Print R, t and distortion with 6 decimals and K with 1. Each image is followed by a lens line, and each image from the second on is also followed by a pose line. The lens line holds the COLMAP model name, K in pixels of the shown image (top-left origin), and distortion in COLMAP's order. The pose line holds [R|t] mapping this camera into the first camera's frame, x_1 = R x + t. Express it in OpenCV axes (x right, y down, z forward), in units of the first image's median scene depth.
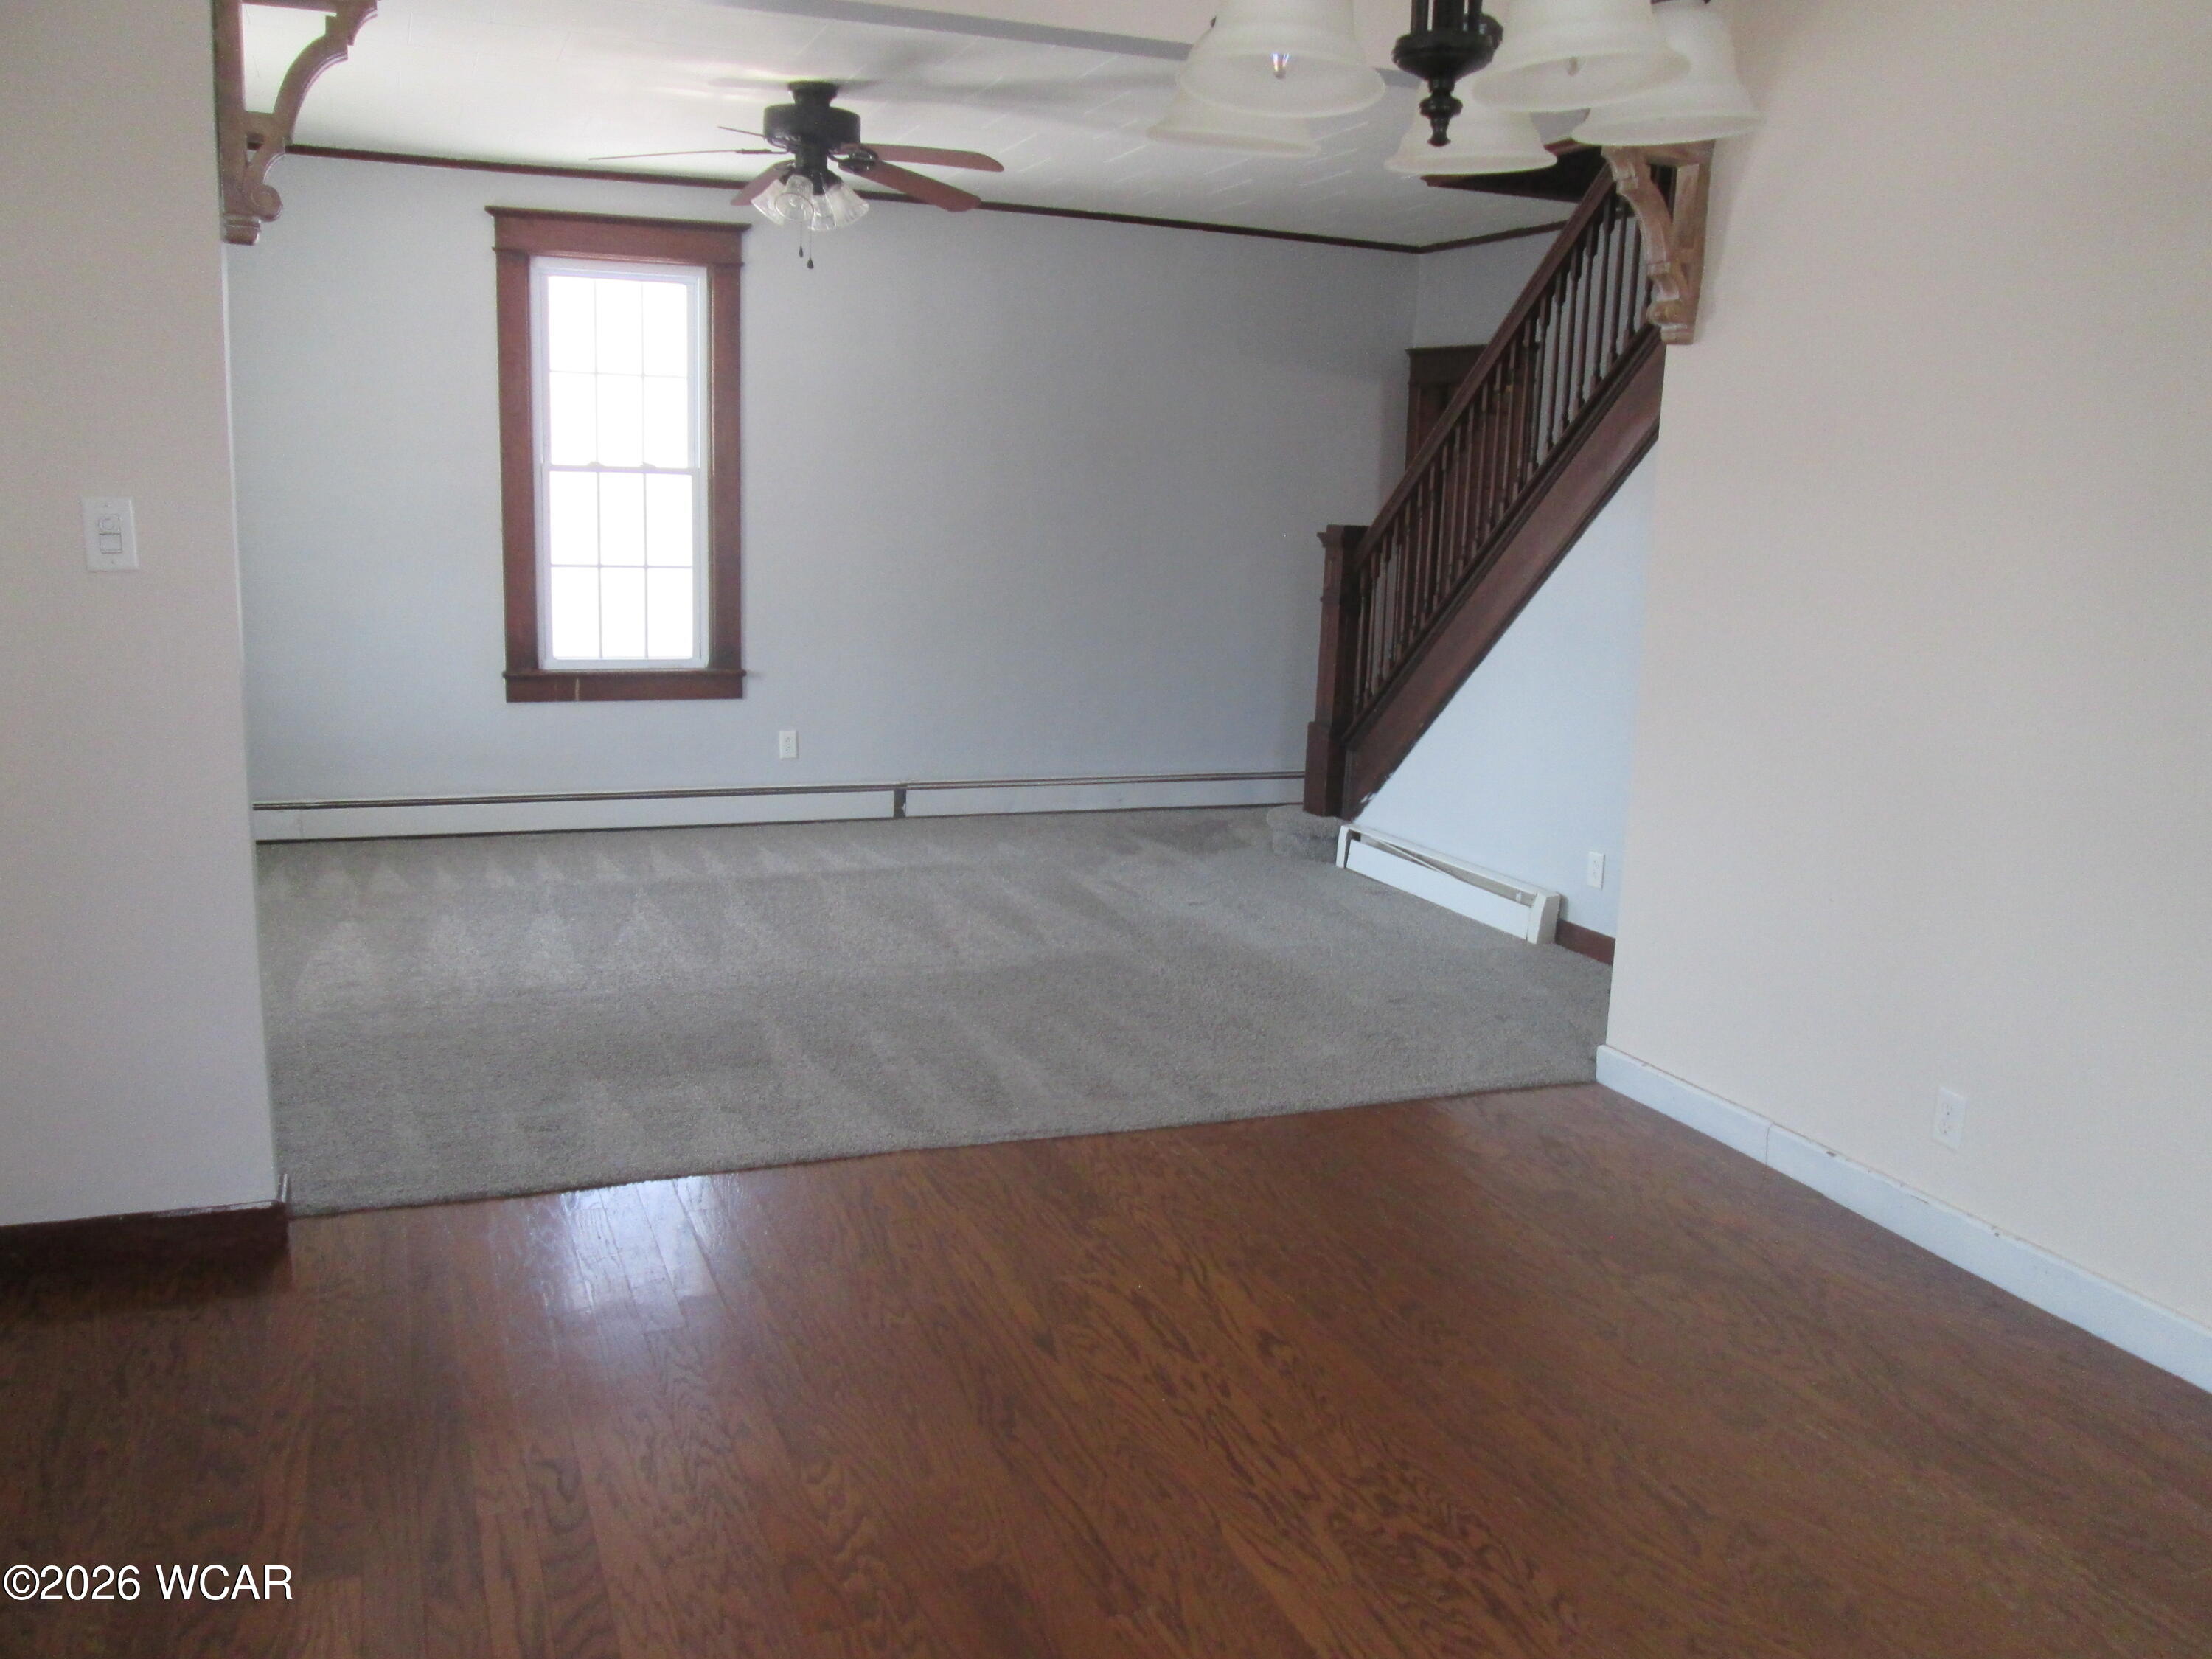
lens RADIAL K [[1833.7, 0, 1106.0], [0, 1833.7, 829.5], [0, 0, 1]] dist [-0.059197, 0.042331]
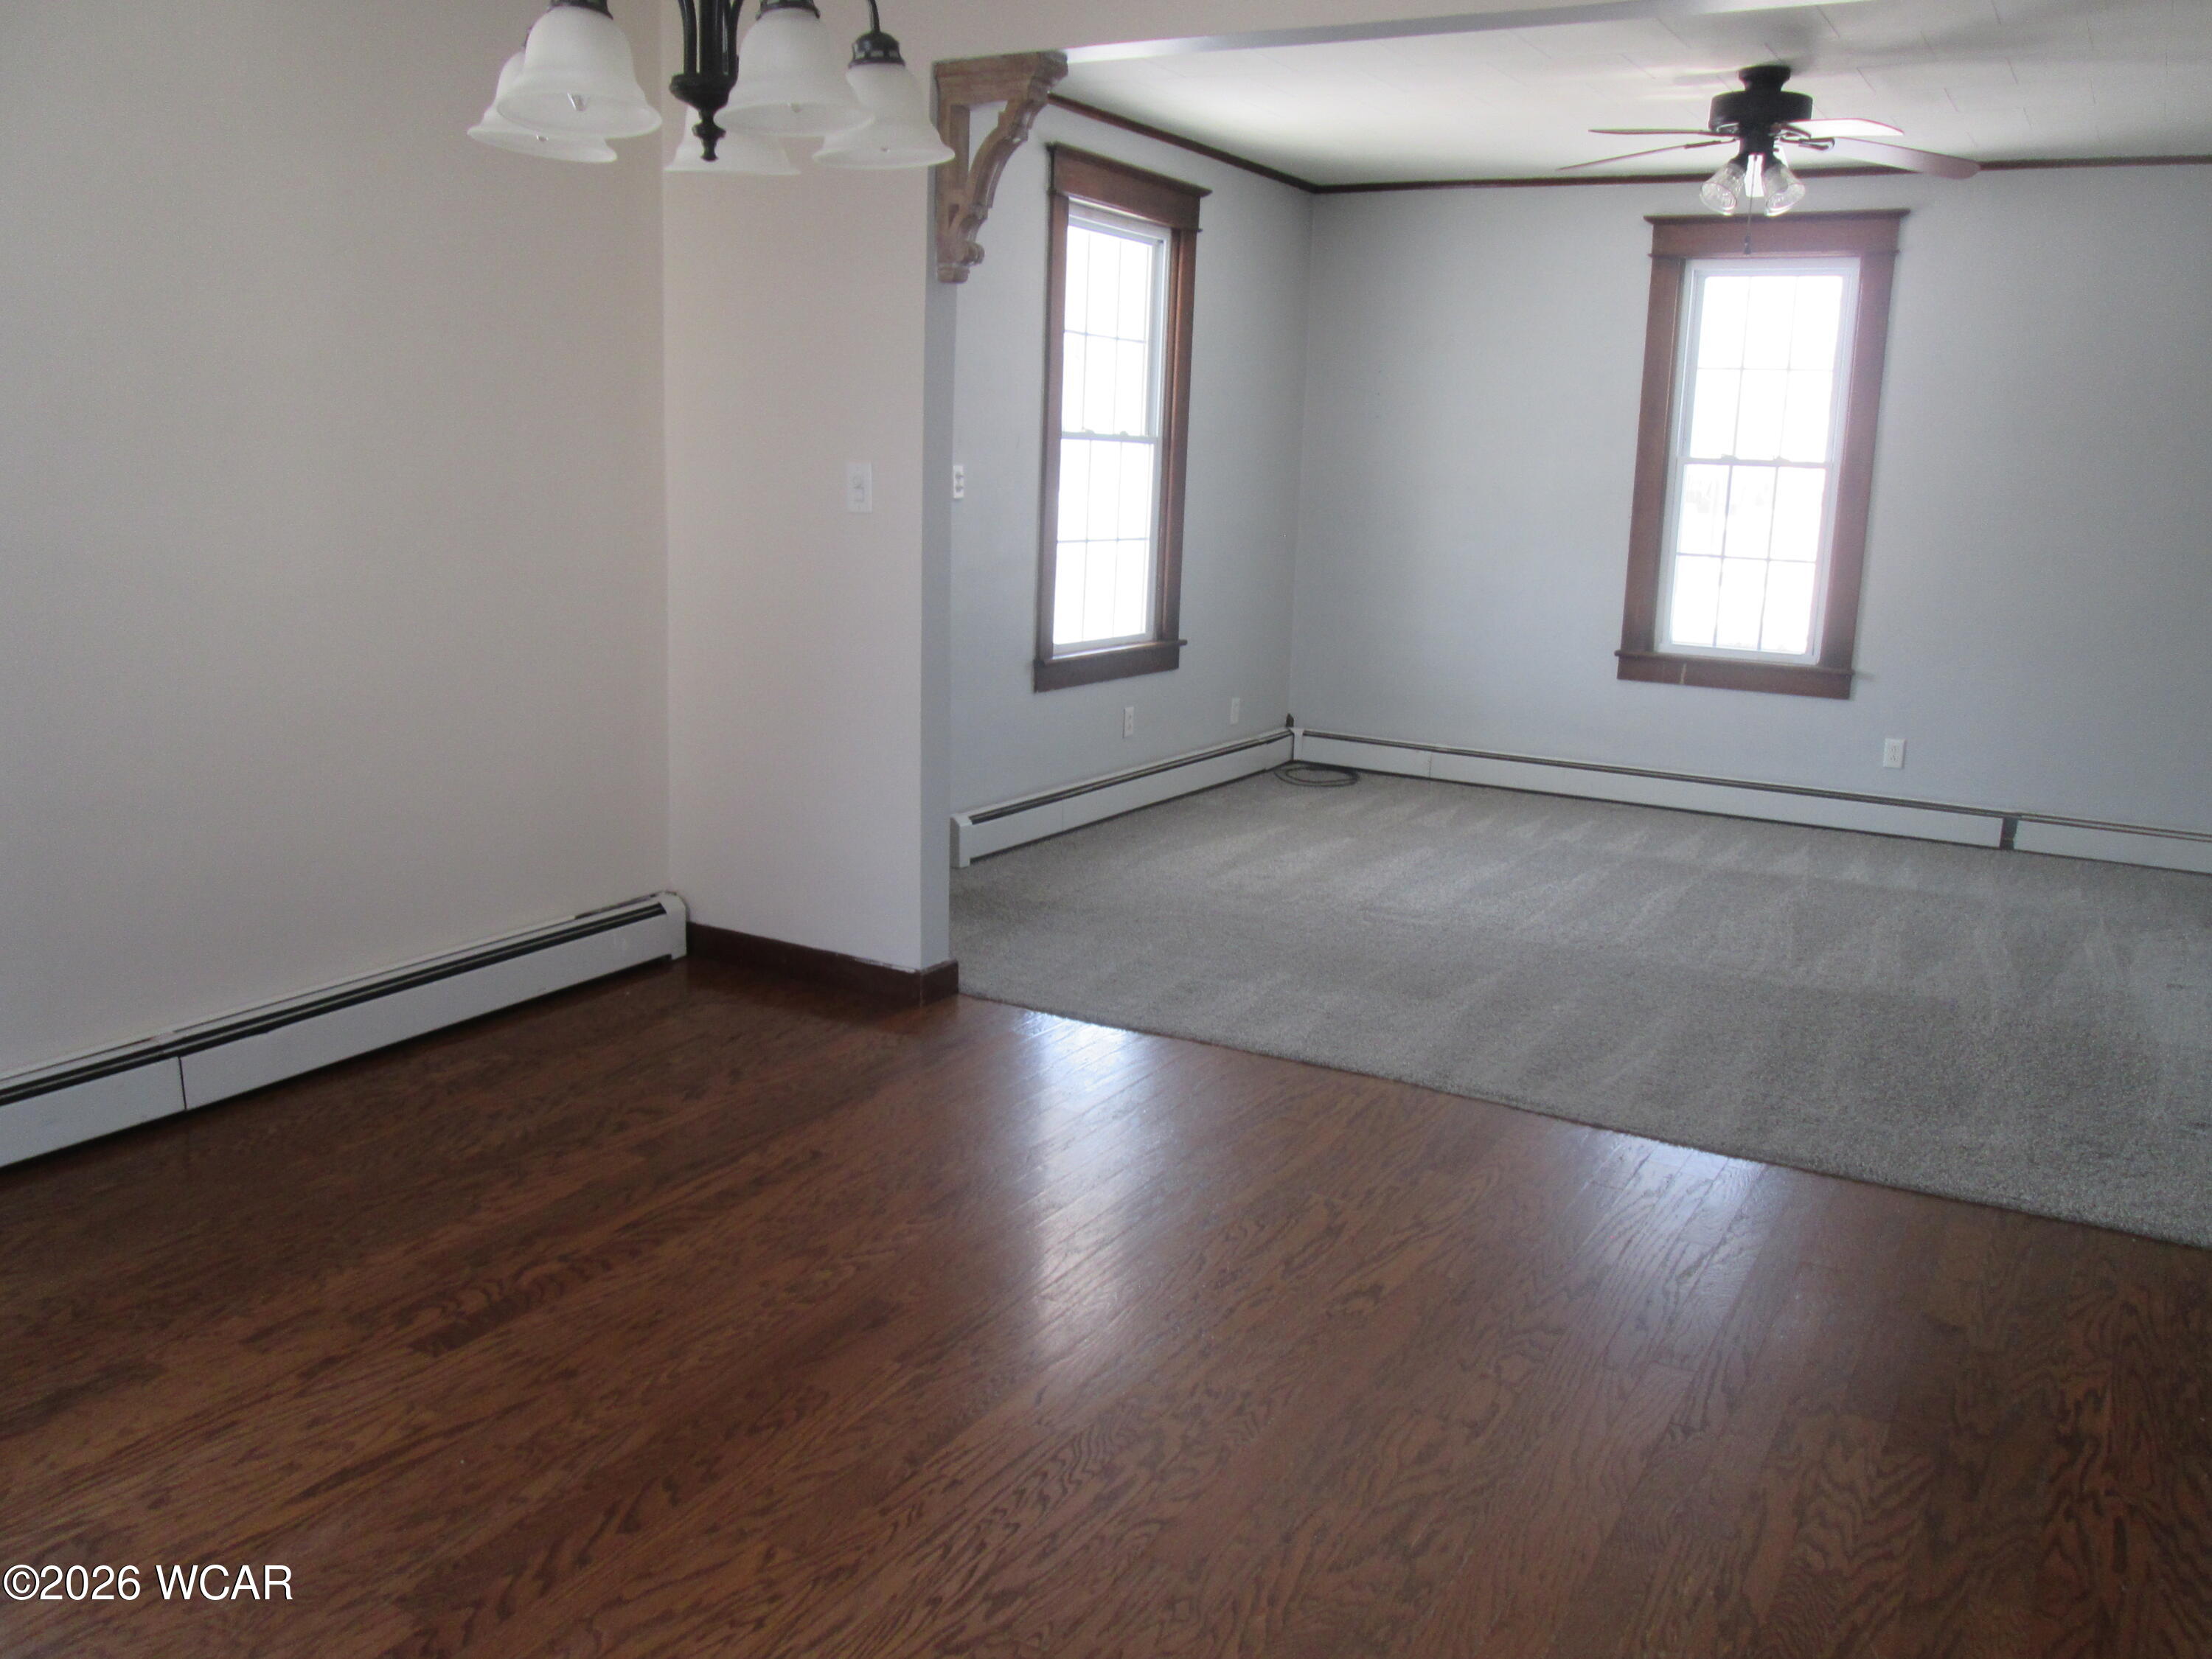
lens RADIAL K [[1808.5, 0, 1106.0], [0, 1808.5, 829.5], [0, 0, 1]] dist [-0.012626, -0.090041]
pose [[0.624128, 0.150834, -0.766625, 0.316271], [-0.154183, 0.985671, 0.068408, -0.008795], [0.765959, 0.075505, 0.638441, 0.098540]]
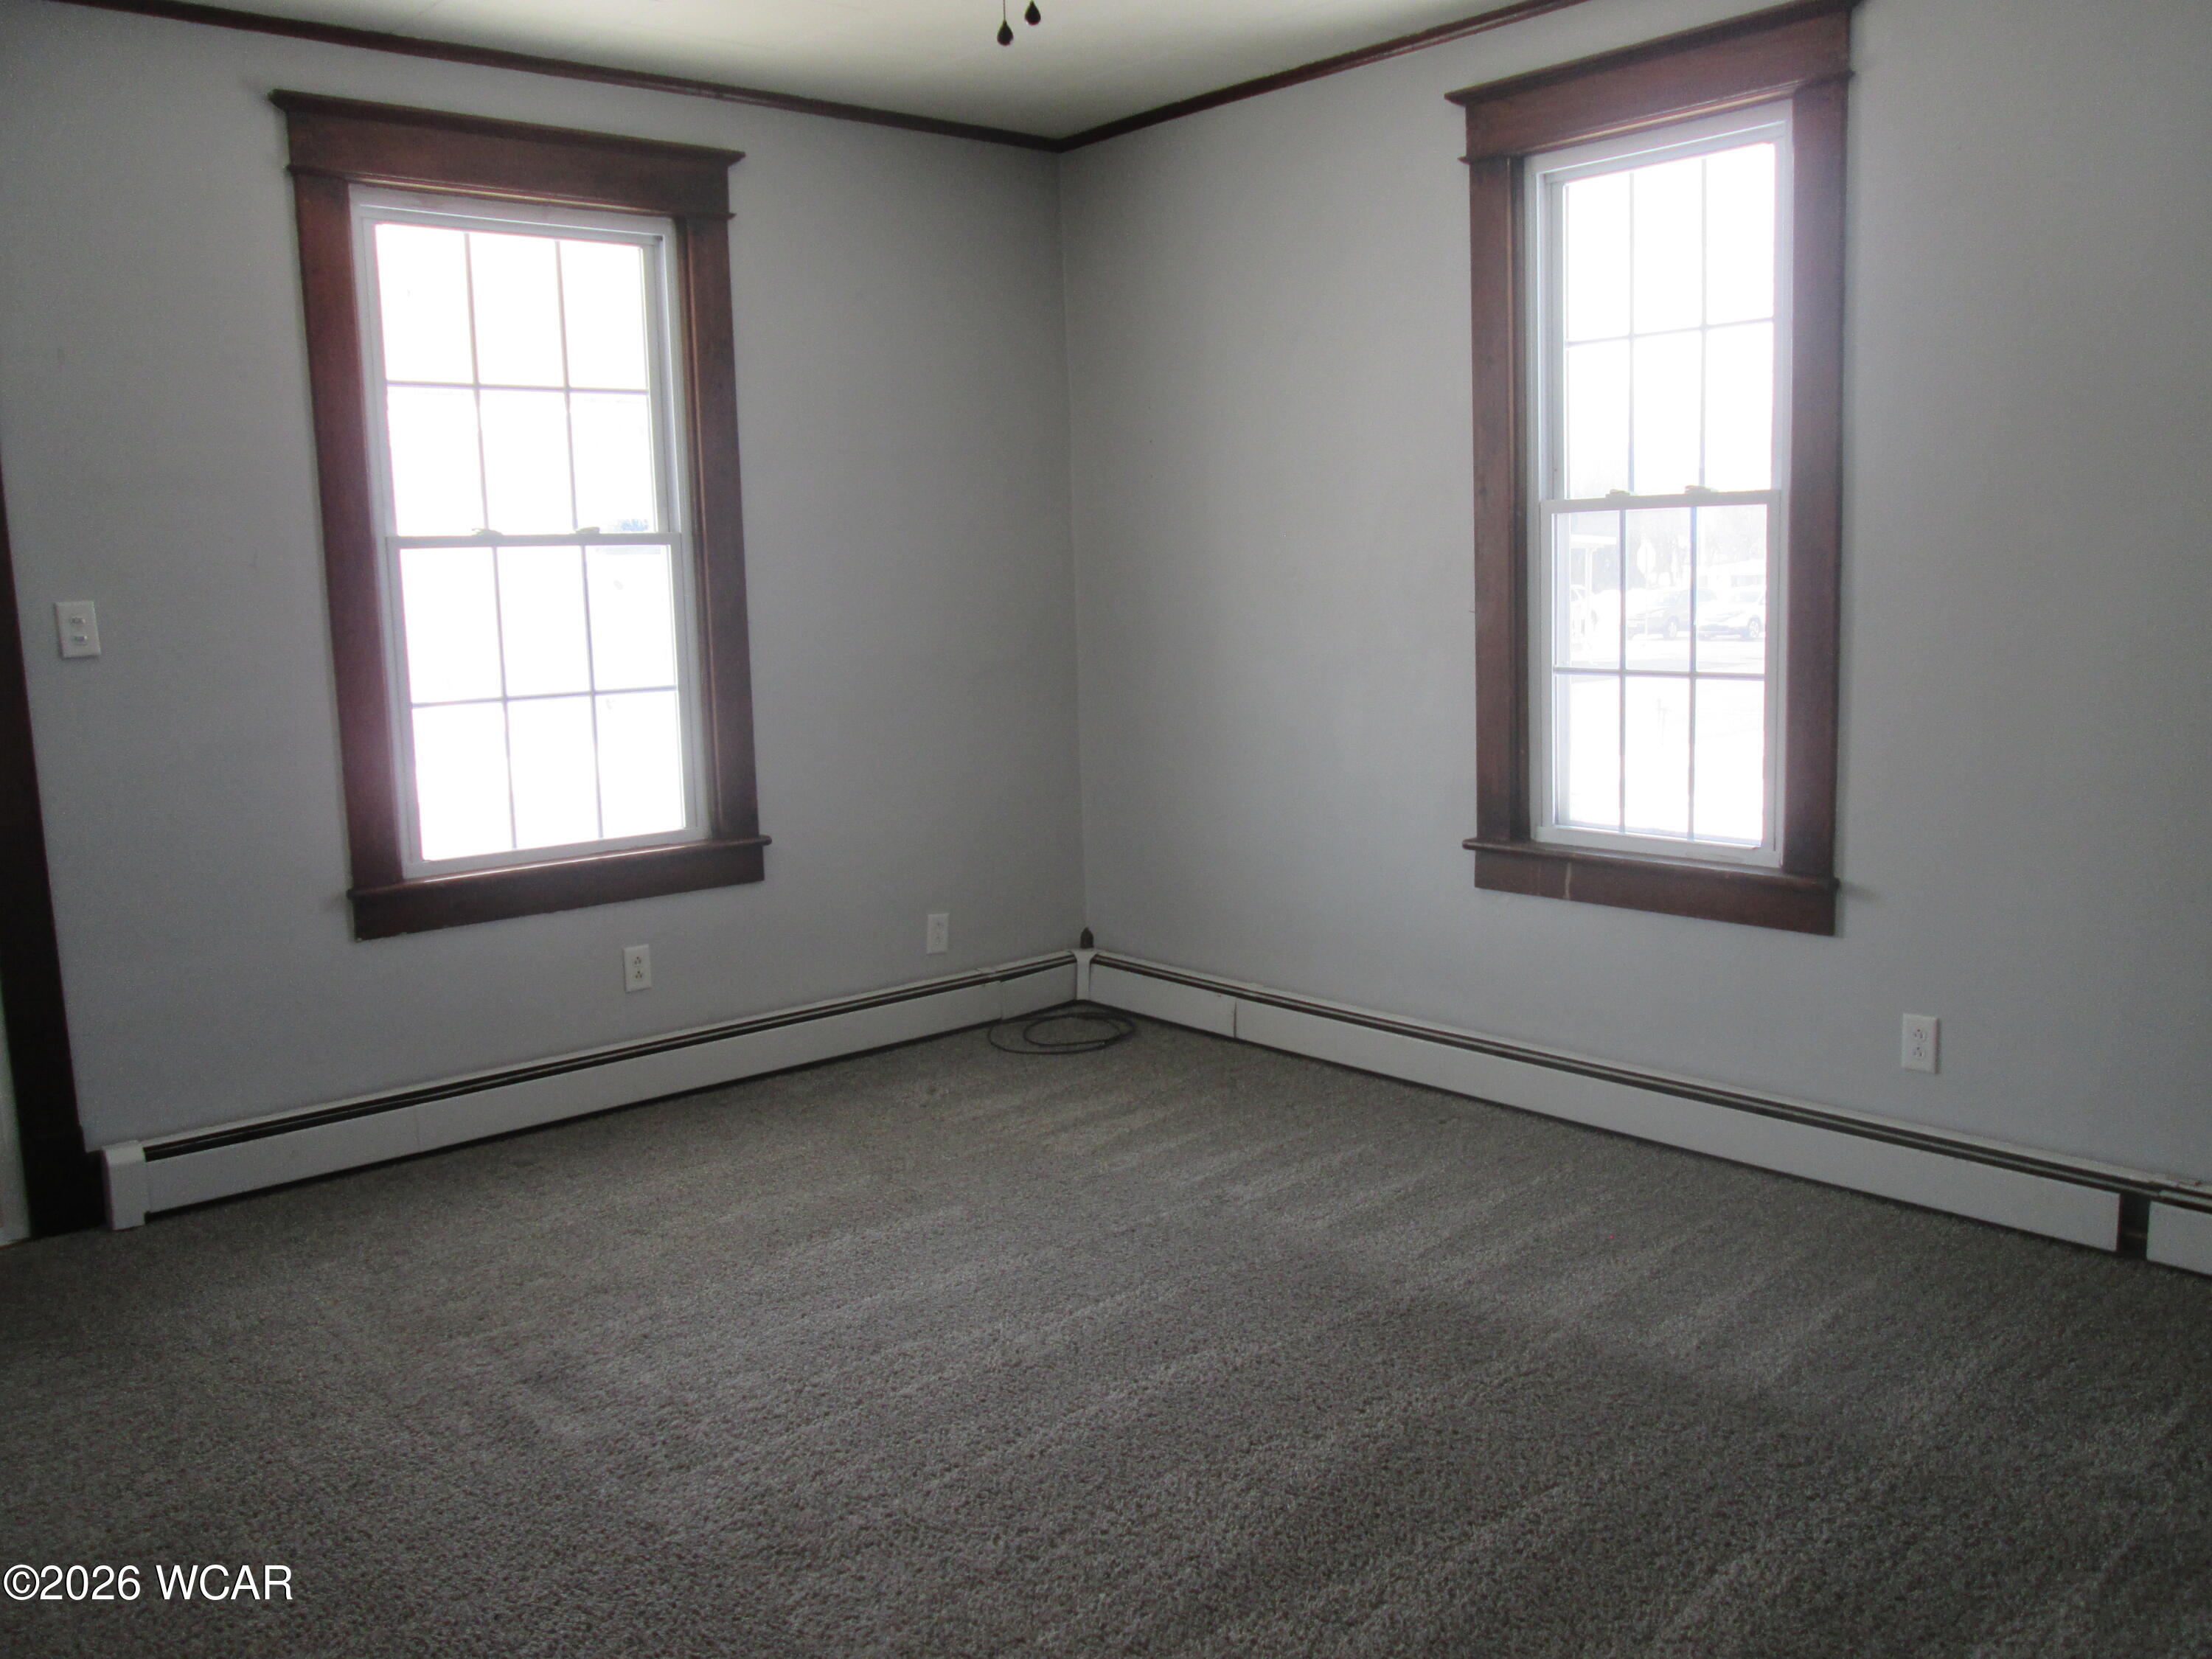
lens RADIAL K [[1833.7, 0, 1106.0], [0, 1833.7, 829.5], [0, 0, 1]] dist [-0.059197, 0.042331]
pose [[0.336027, 0.096182, -0.936929, 0.216049], [-0.127455, 0.990265, 0.055946, -0.109795], [0.933189, 0.100616, 0.345014, 0.673533]]
